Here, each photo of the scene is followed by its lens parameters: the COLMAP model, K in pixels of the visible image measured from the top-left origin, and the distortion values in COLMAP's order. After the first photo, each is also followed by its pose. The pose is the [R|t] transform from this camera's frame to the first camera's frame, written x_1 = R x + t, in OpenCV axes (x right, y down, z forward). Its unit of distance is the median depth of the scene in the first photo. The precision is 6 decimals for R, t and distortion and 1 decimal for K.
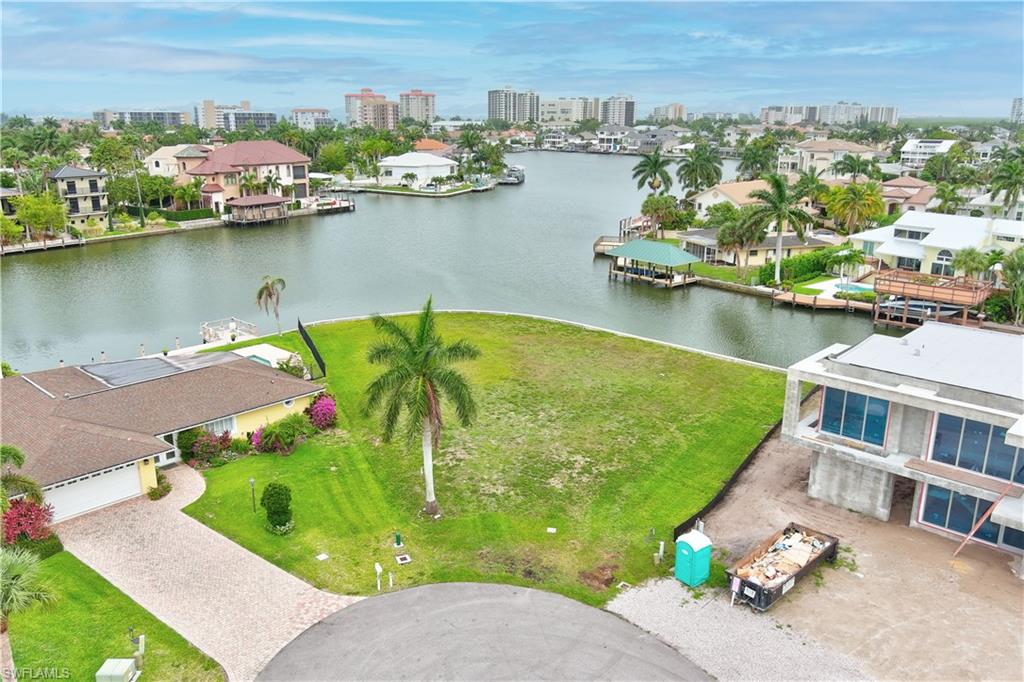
lens RADIAL K [[794.6, 0, 512.0], [0, 794.6, 341.0], [0, 0, 1]] dist [0.052836, -0.057845]
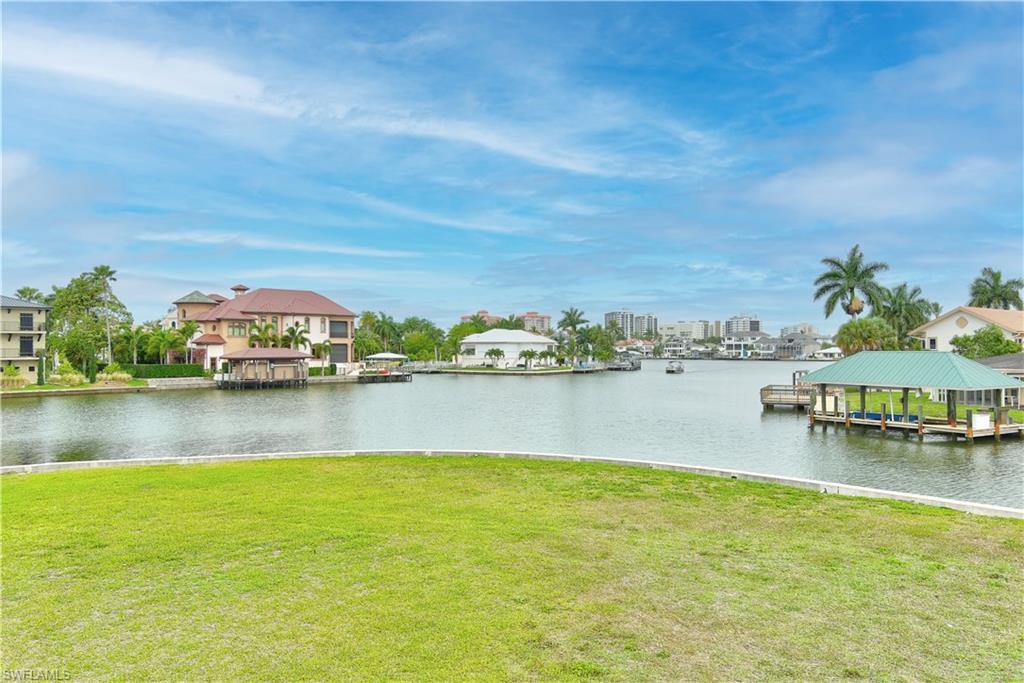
lens RADIAL K [[794.6, 0, 512.0], [0, 794.6, 341.5], [0, 0, 1]] dist [0.052836, -0.057845]
pose [[0.989027, -0.008797, -0.147476, 0.008384], [-0.033443, 0.958983, -0.281484, 0.008262], [0.143903, 0.283328, 0.948165, 0.306942]]
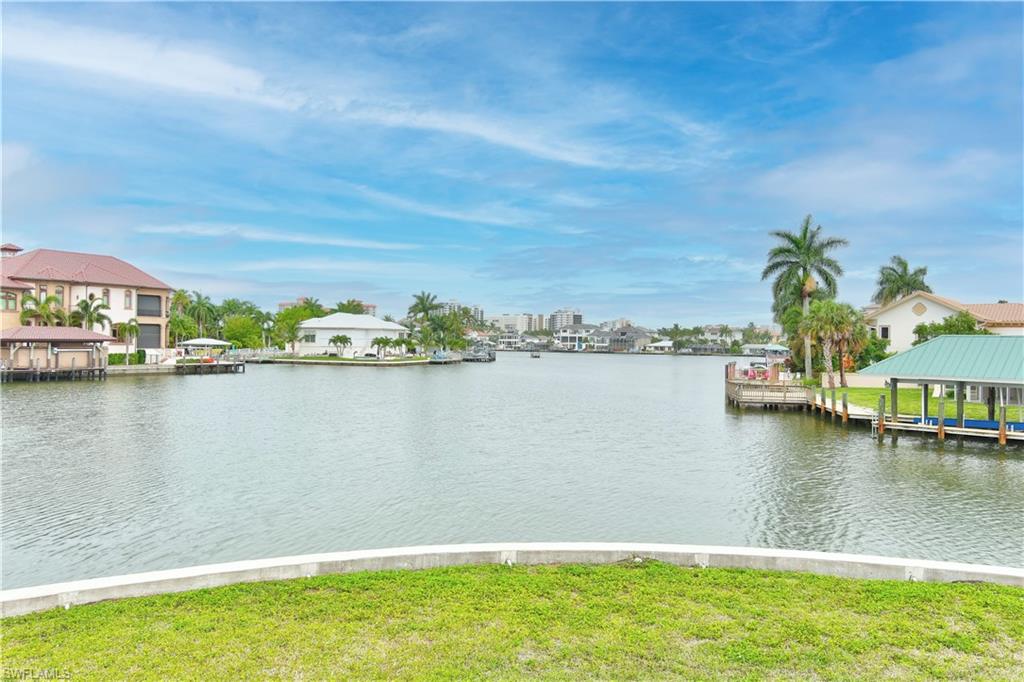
lens RADIAL K [[794.6, 0, 512.0], [0, 794.6, 341.0], [0, 0, 1]] dist [0.052836, -0.057845]
pose [[0.996852, 0.007076, 0.078965, -0.043204], [0.014913, 0.961494, -0.274419, -0.016894], [-0.077866, 0.274733, 0.958362, 0.410589]]
